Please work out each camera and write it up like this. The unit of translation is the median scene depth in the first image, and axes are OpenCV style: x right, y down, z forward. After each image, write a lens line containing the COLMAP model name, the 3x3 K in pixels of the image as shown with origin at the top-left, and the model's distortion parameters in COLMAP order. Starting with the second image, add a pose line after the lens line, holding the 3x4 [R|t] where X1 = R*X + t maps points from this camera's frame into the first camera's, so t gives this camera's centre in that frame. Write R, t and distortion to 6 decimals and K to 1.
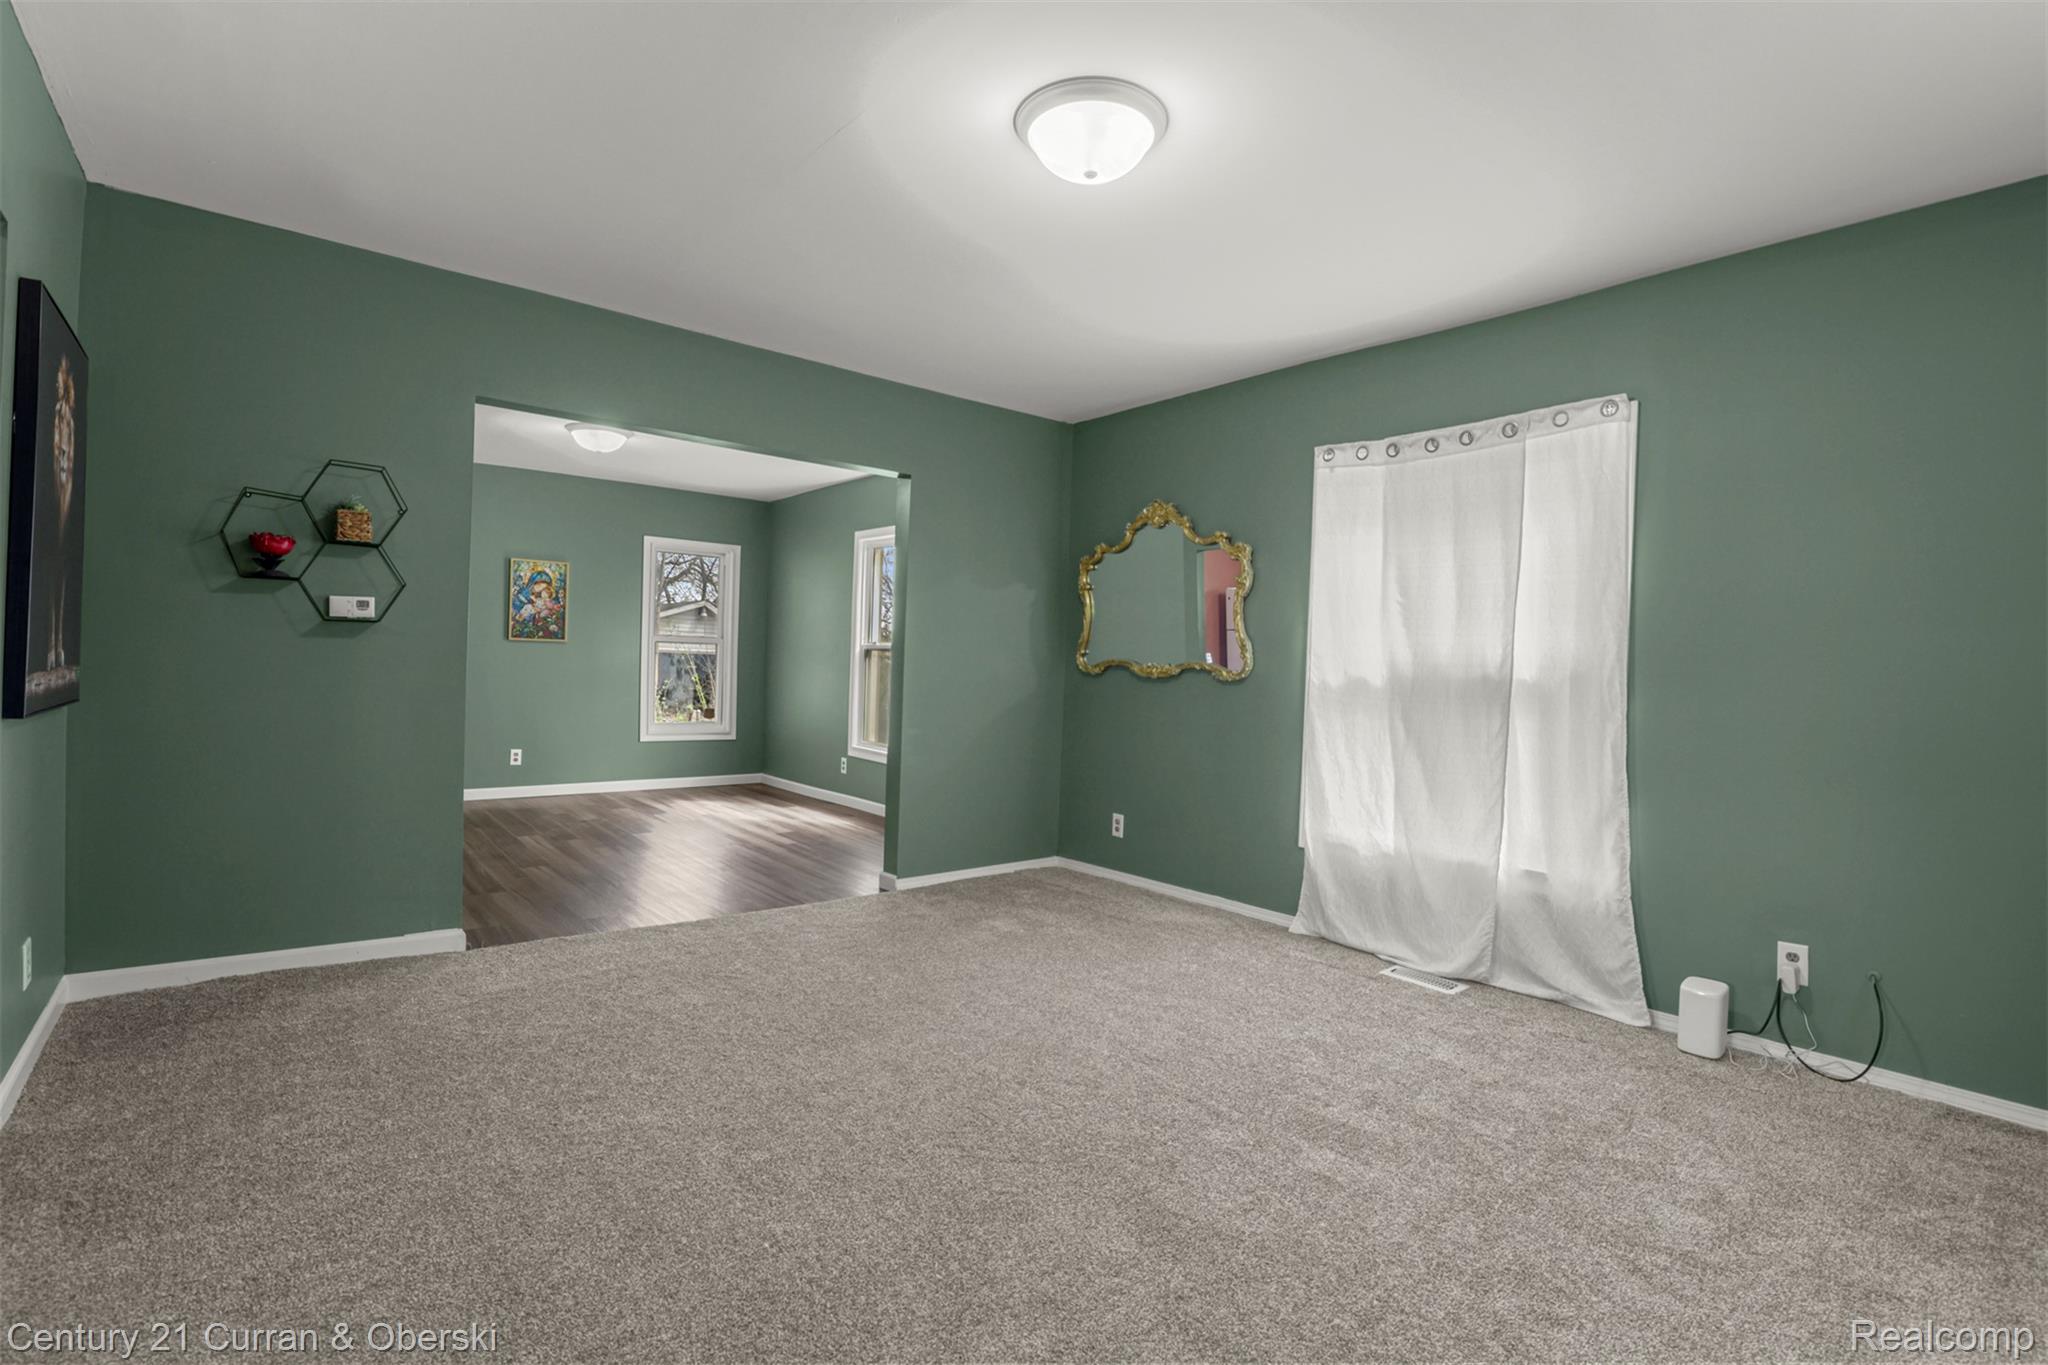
lens RADIAL K [[941.9, 0, 1024.5], [0, 941.9, 676.6], [0, 0, 1]] dist [-0.034107, 0.003662]
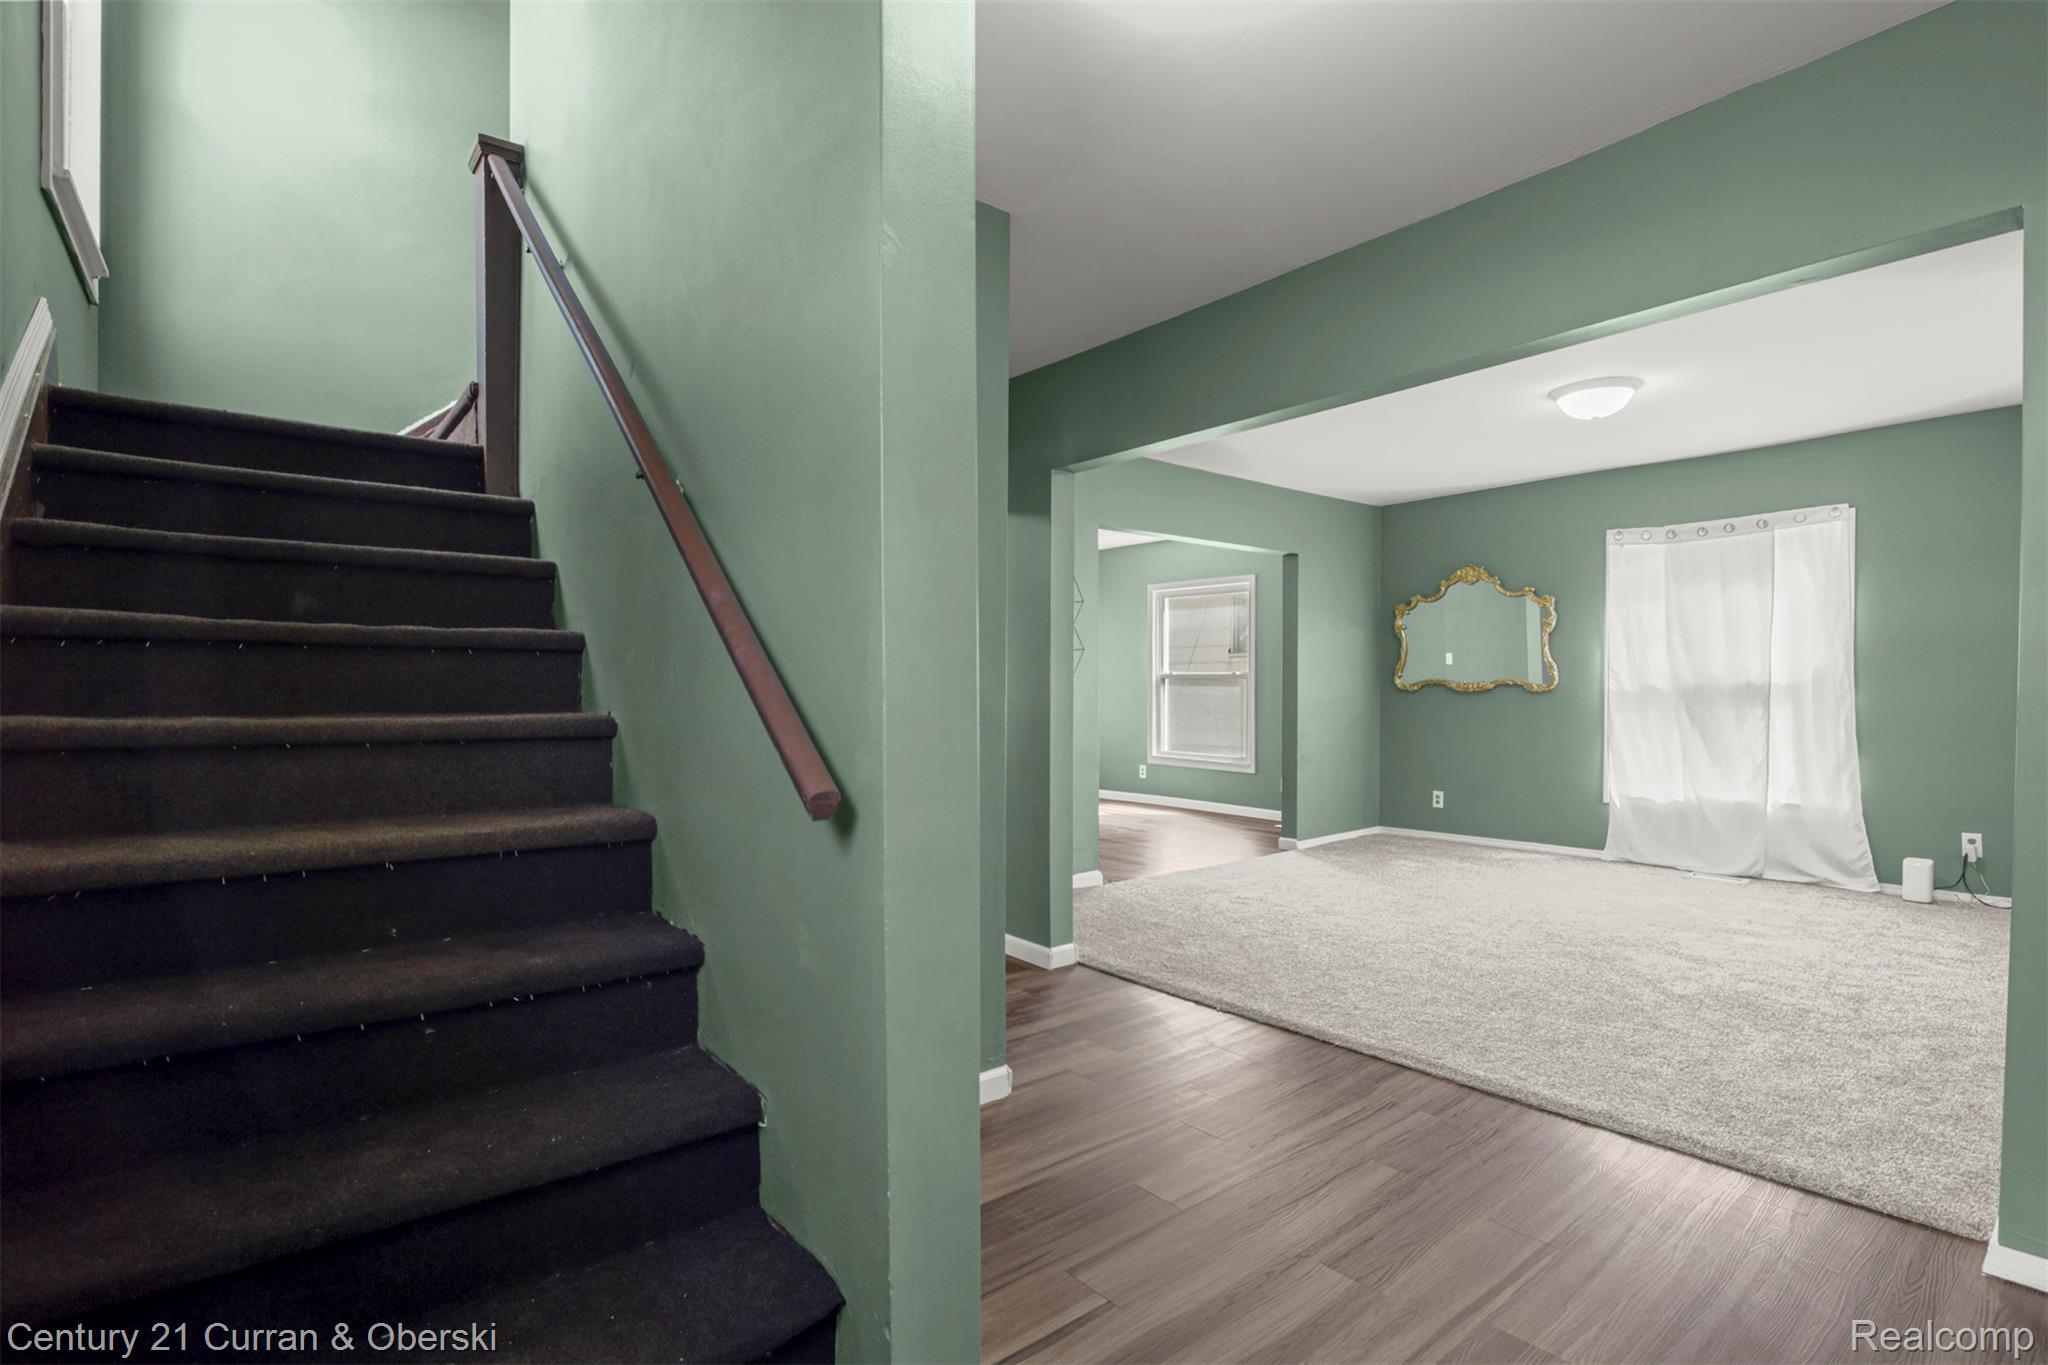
lens RADIAL K [[941.9, 0, 1033.1], [0, 941.9, 695.6], [0, 0, 1]] dist [-0.034107, 0.003662]
pose [[0.999252, -0.037779, -0.008246, -0.671370], [0.037762, 0.999284, -0.002288, -0.018008], [0.008327, 0.001975, 0.999963, -0.535188]]
